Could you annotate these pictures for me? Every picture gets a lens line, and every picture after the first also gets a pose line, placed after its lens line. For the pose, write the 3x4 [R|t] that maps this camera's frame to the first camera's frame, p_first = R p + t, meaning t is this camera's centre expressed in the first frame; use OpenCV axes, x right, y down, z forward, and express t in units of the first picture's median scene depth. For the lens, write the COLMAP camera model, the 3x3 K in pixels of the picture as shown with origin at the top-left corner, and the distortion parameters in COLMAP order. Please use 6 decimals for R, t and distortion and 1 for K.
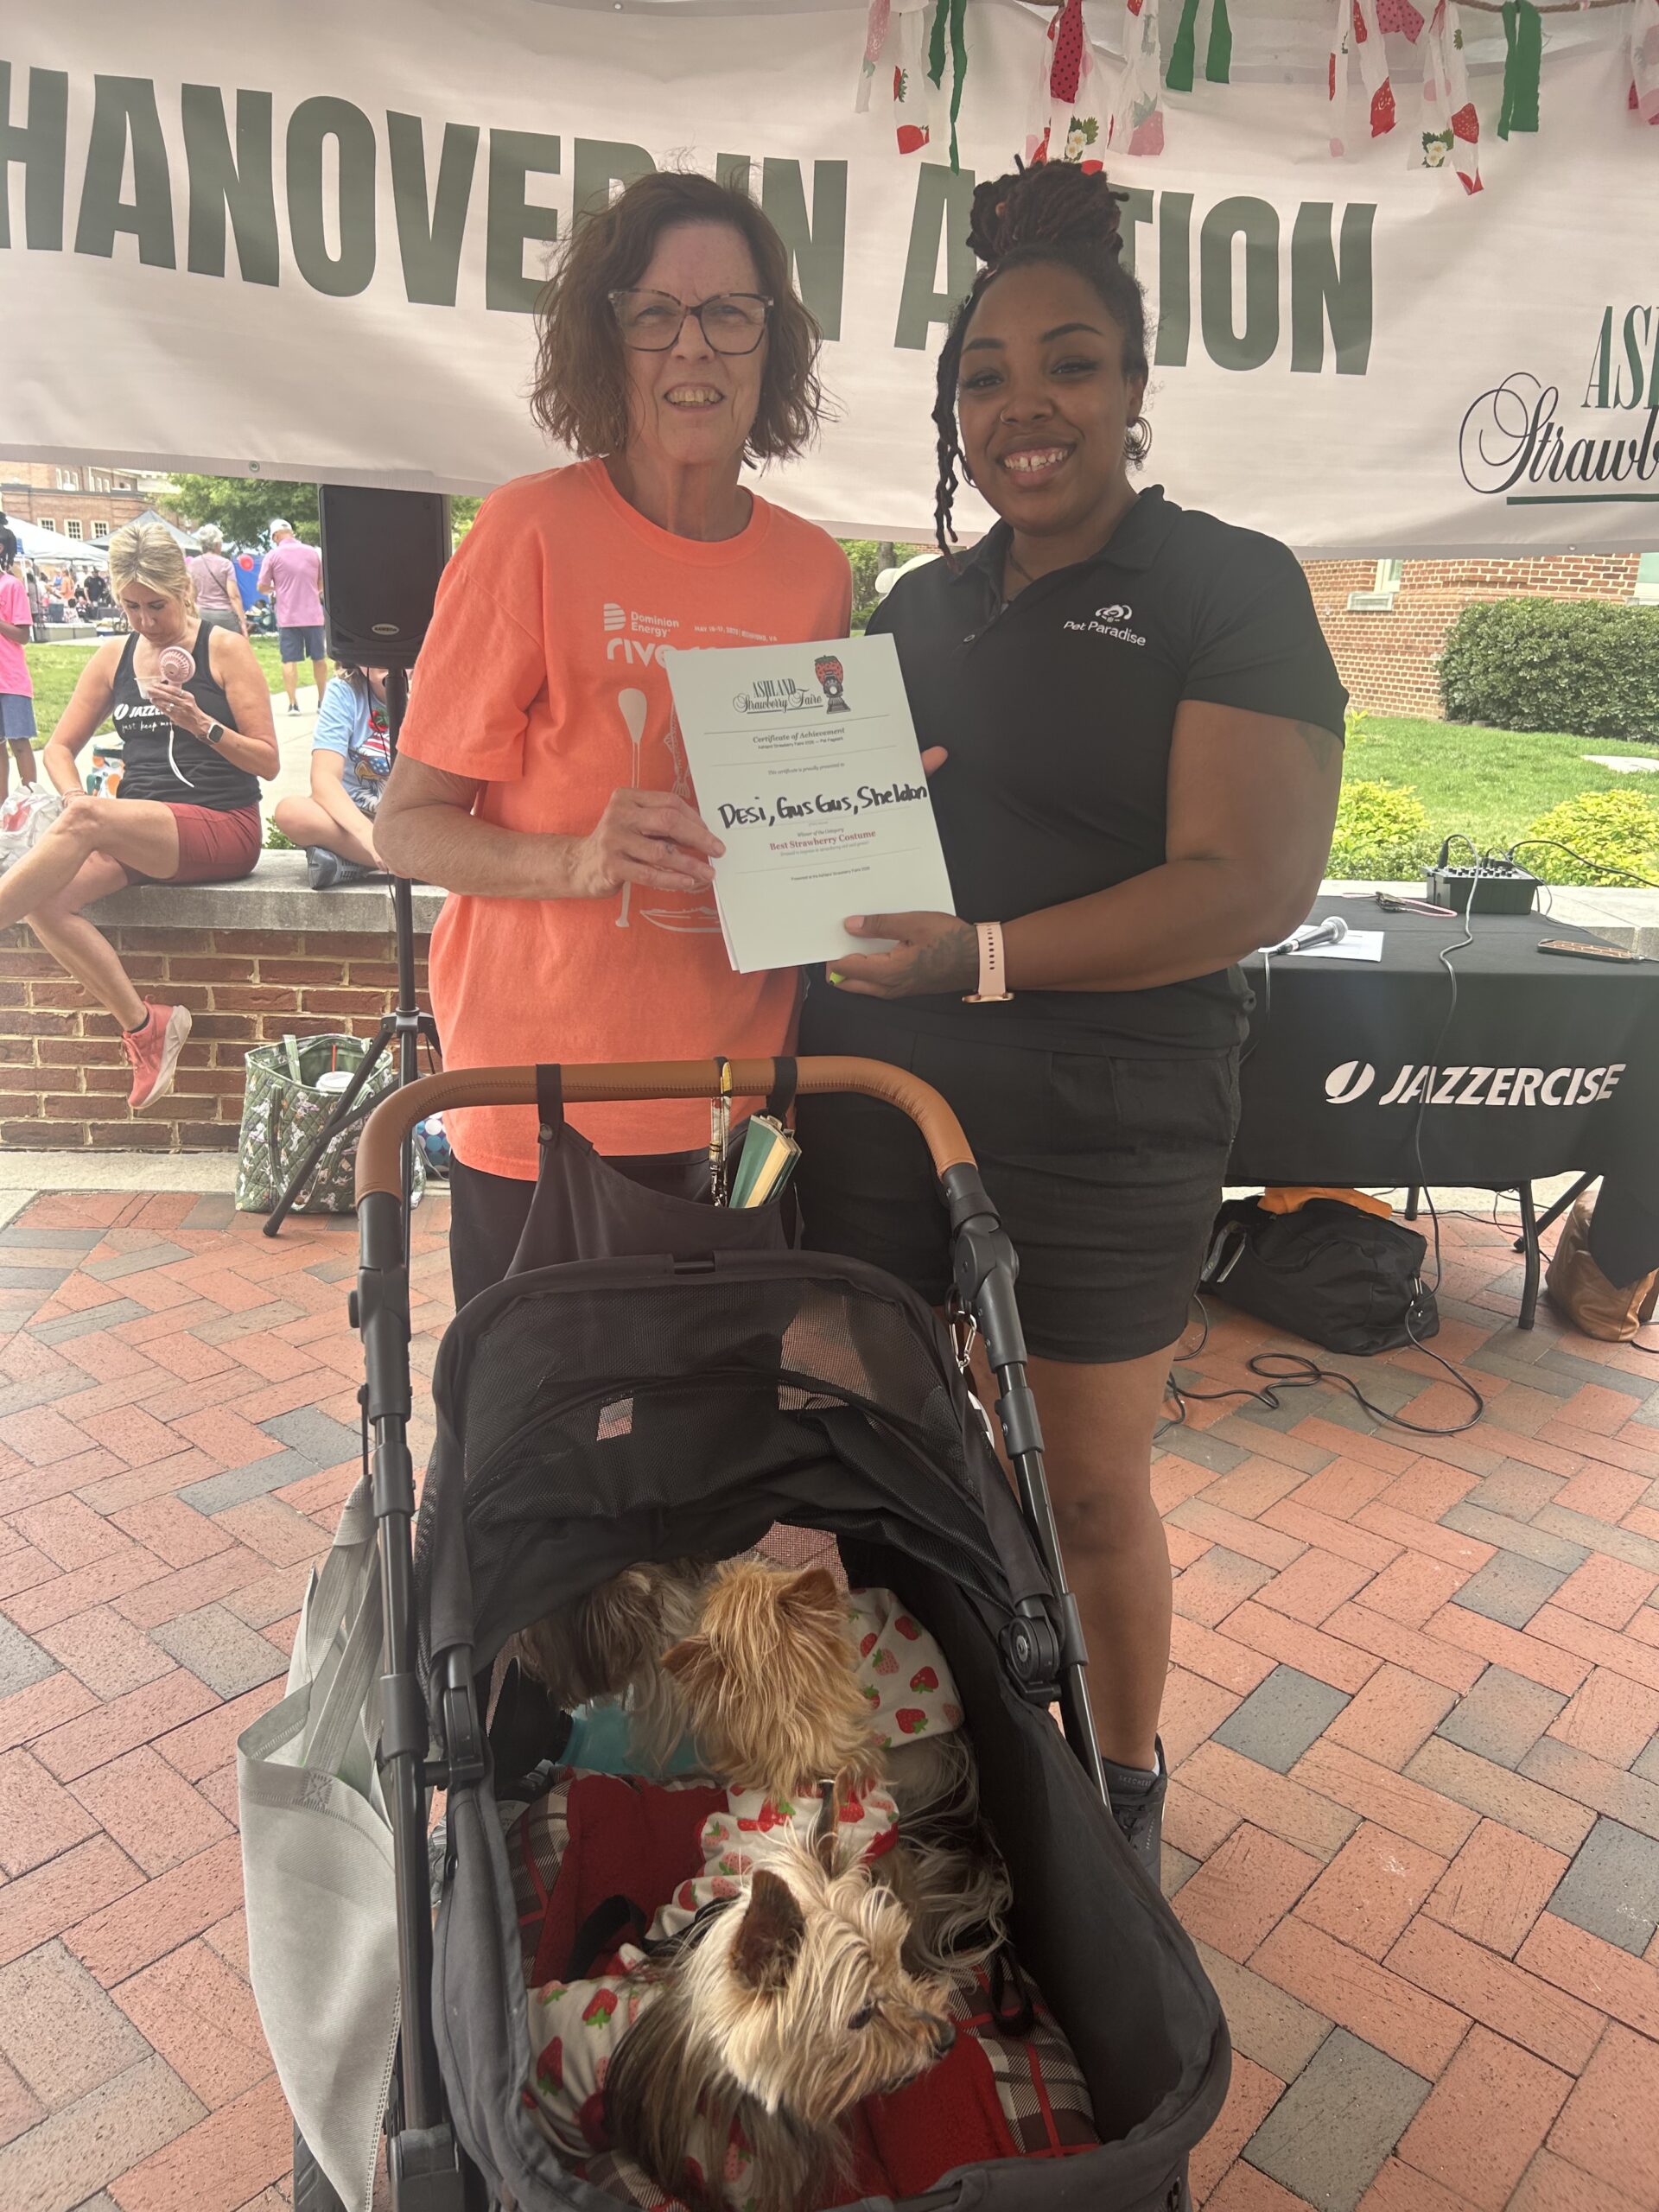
lens RADIAL K [[1649.4, 0, 829.5], [0, 1649.4, 1106.0], [0, 0, 1]] dist [0.008150, -0.040607]
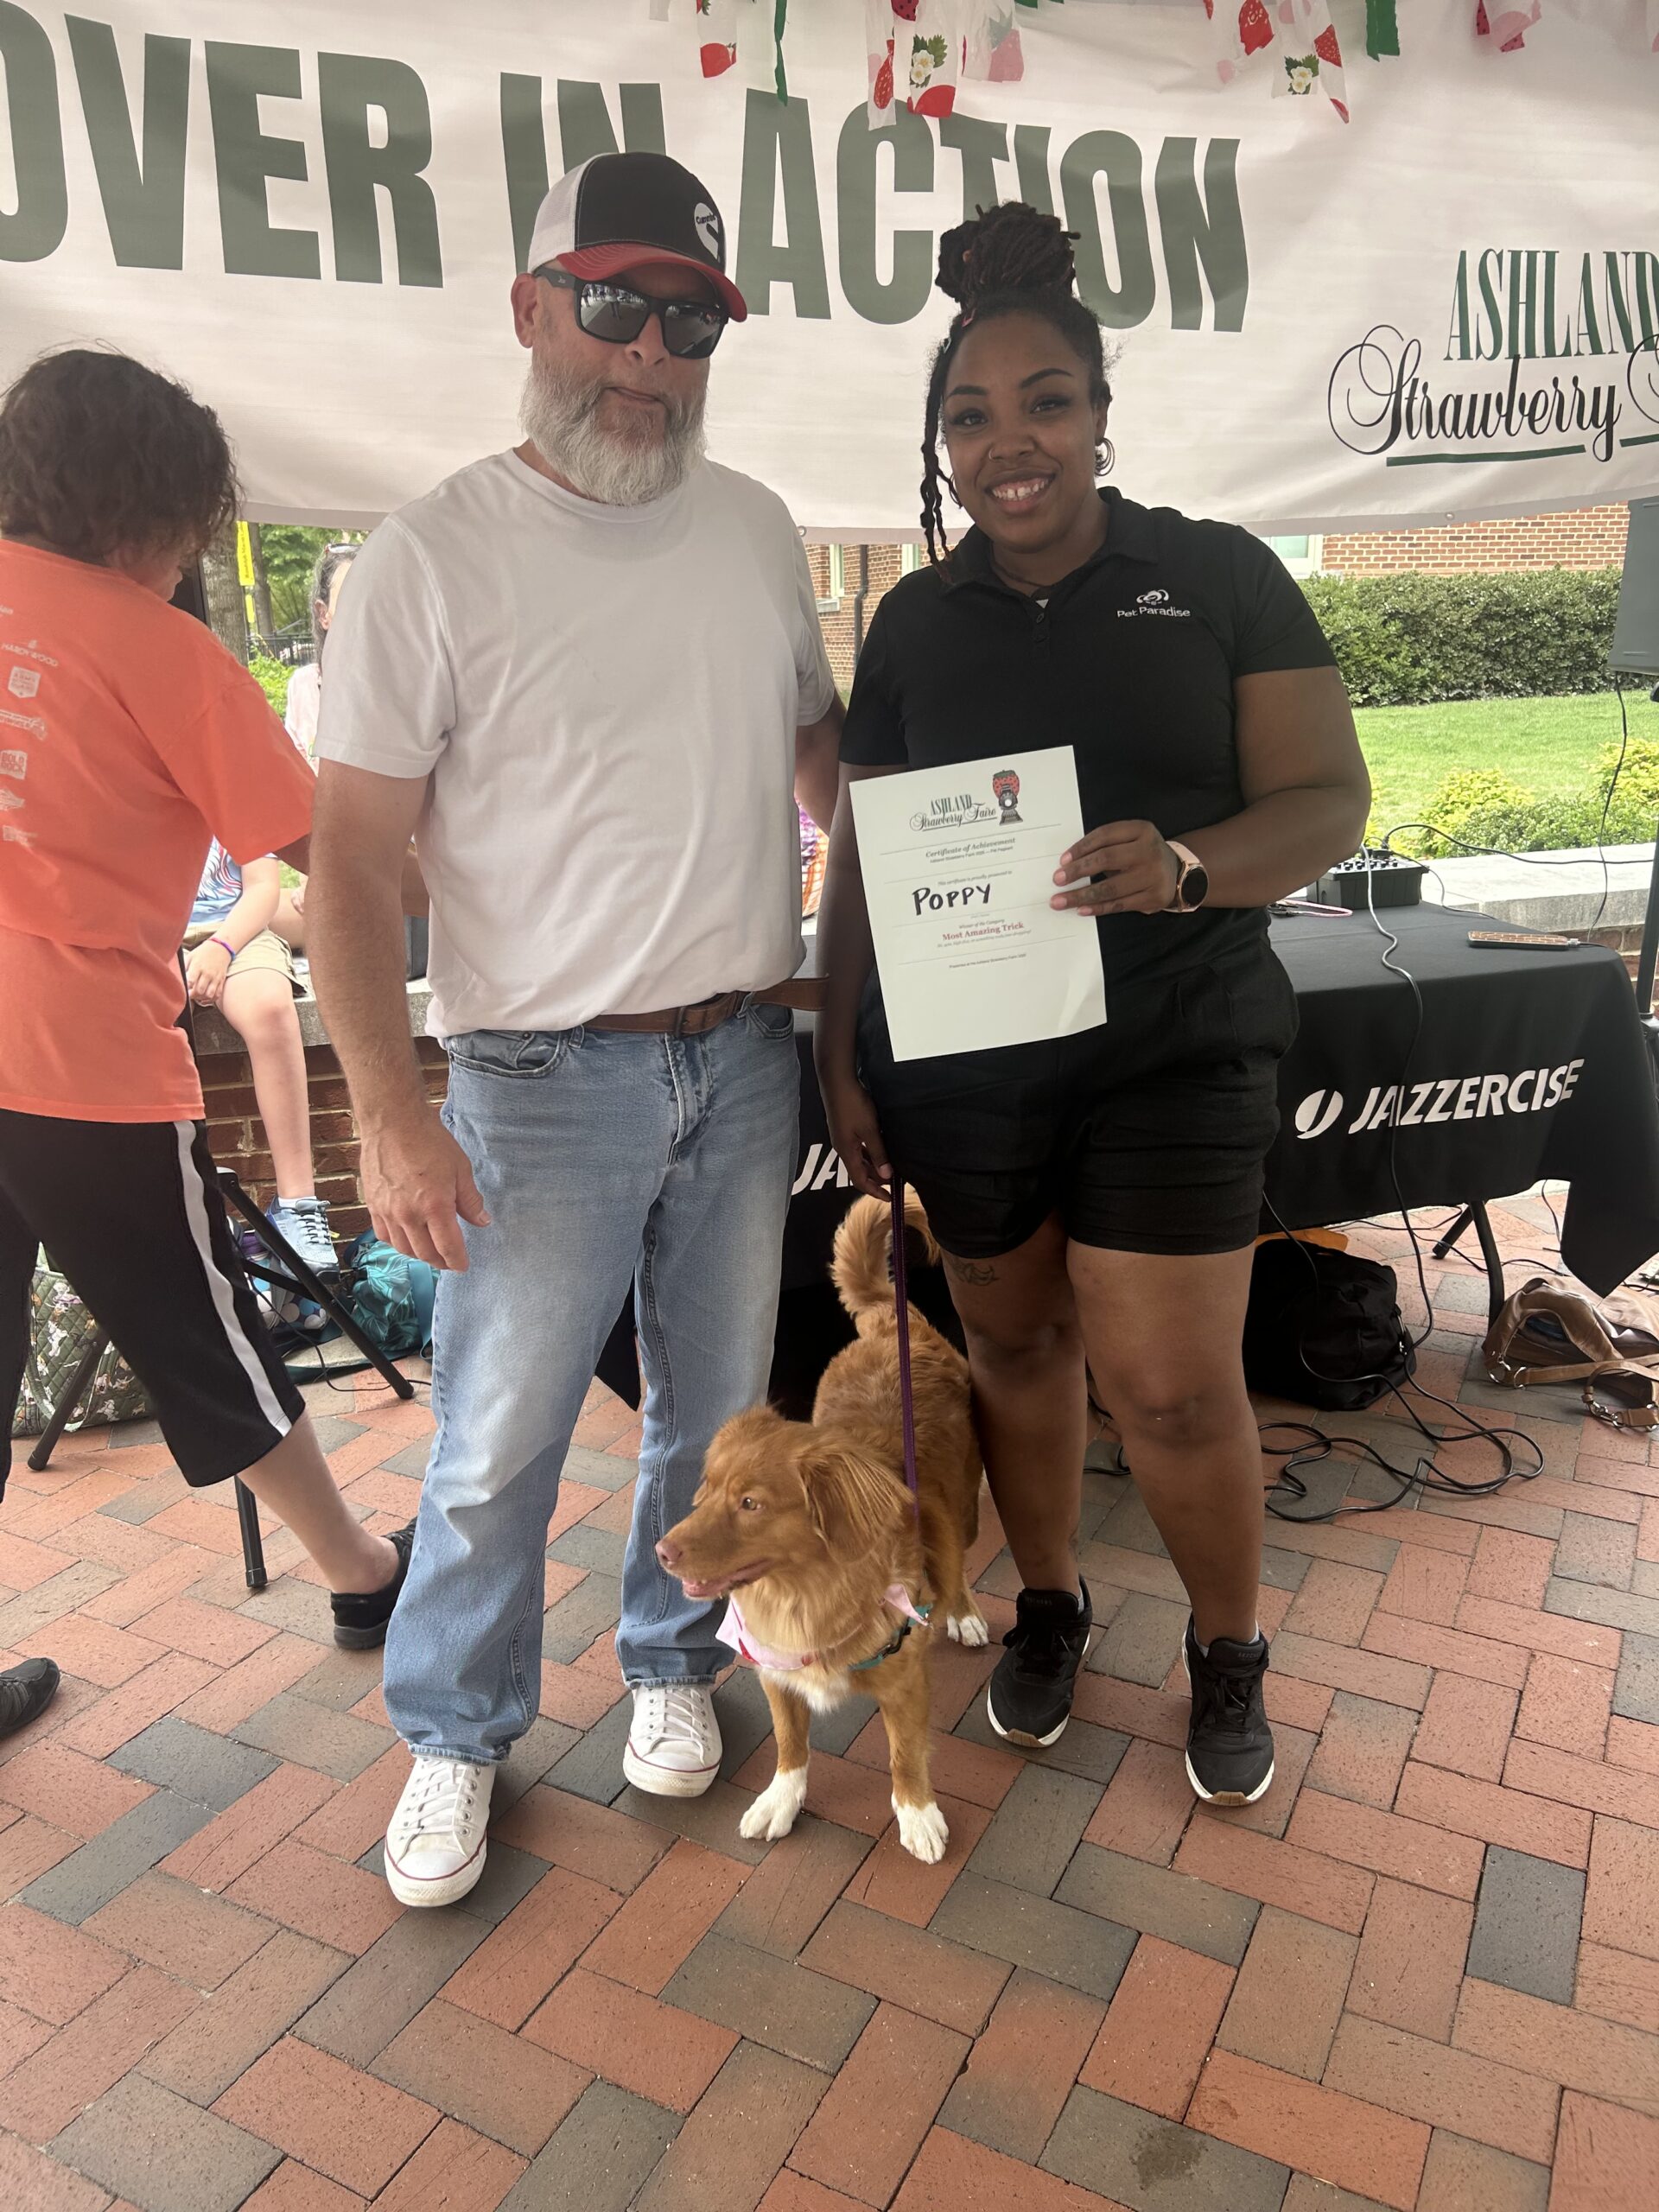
lens RADIAL K [[1667.6, 0, 839.1], [0, 1667.6, 1094.1], [0, 0, 1]] dist [0.041264, -0.060053]
pose [[0.971285, -0.117571, 0.206838, -0.129651], [0.120747, 0.992679, -0.002753, -0.055362], [-0.205001, 0.027649, 0.978371, 0.163284]]
